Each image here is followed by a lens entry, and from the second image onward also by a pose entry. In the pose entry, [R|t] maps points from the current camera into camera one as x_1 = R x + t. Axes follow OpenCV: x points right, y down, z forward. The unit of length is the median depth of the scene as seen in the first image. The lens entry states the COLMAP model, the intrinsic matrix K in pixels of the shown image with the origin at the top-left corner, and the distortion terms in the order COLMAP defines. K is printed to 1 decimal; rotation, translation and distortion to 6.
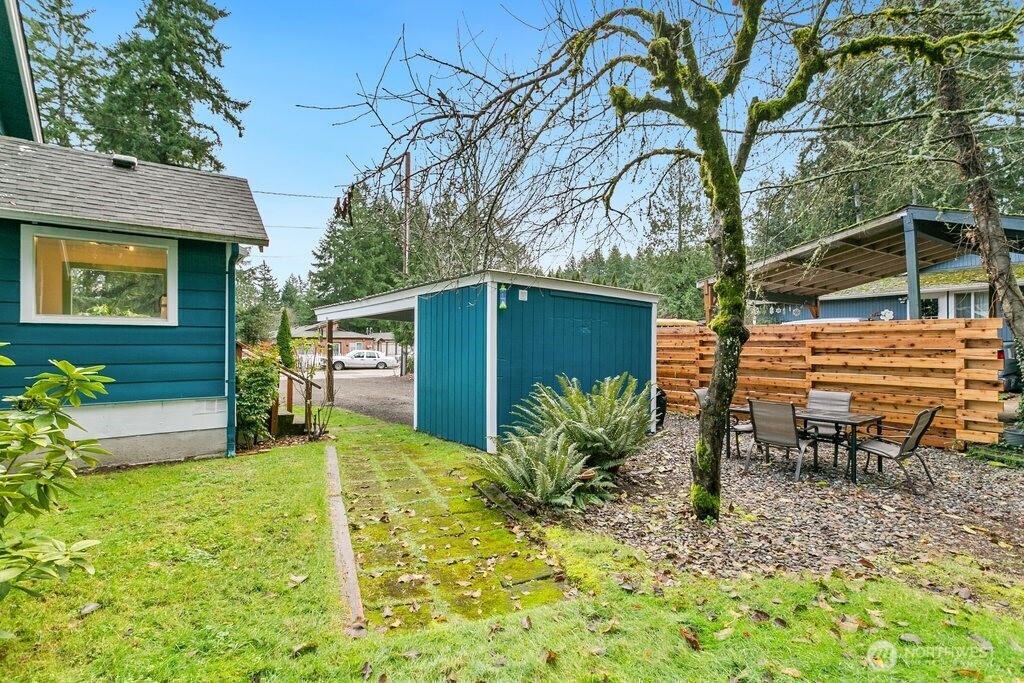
lens RADIAL K [[485.7, 0, 512.7], [0, 485.7, 342.9], [0, 0, 1]] dist [0.003191, -0.000301]
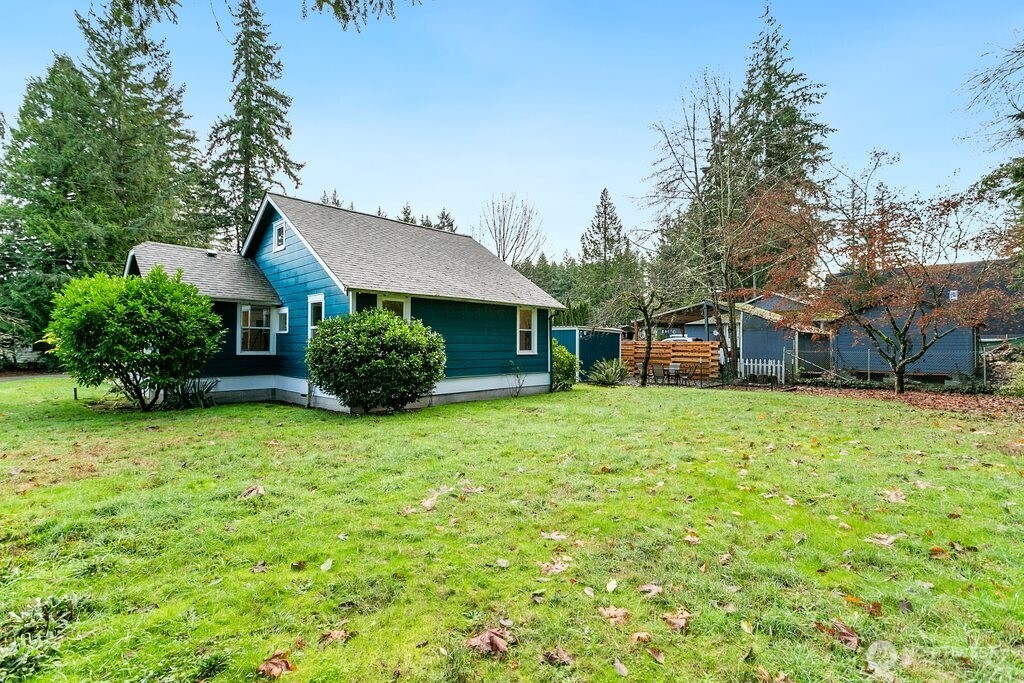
lens RADIAL K [[485.7, 0, 516.7], [0, 485.7, 340.6], [0, 0, 1]] dist [0.003191, -0.000301]
pose [[0.984589, 0.002572, 0.174865, -0.217745], [-0.002944, 0.999994, 0.001869, -0.012620], [-0.174859, -0.002355, 0.984591, -0.455688]]
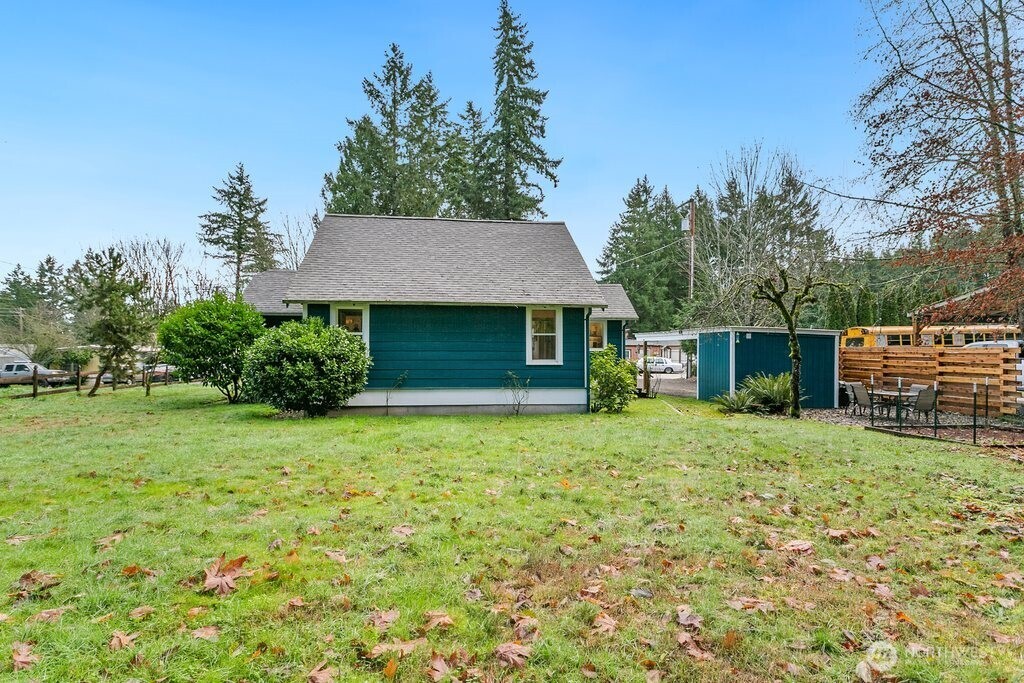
lens RADIAL K [[580.0, 0, 516.4], [0, 580.0, 342.8], [0, 0, 1]] dist [0.015568, 0.001386]
pose [[0.876191, -0.004878, -0.481940, 0.082537], [0.002735, 0.999983, -0.005149, -0.013301], [0.481957, 0.003194, 0.876189, -0.402069]]
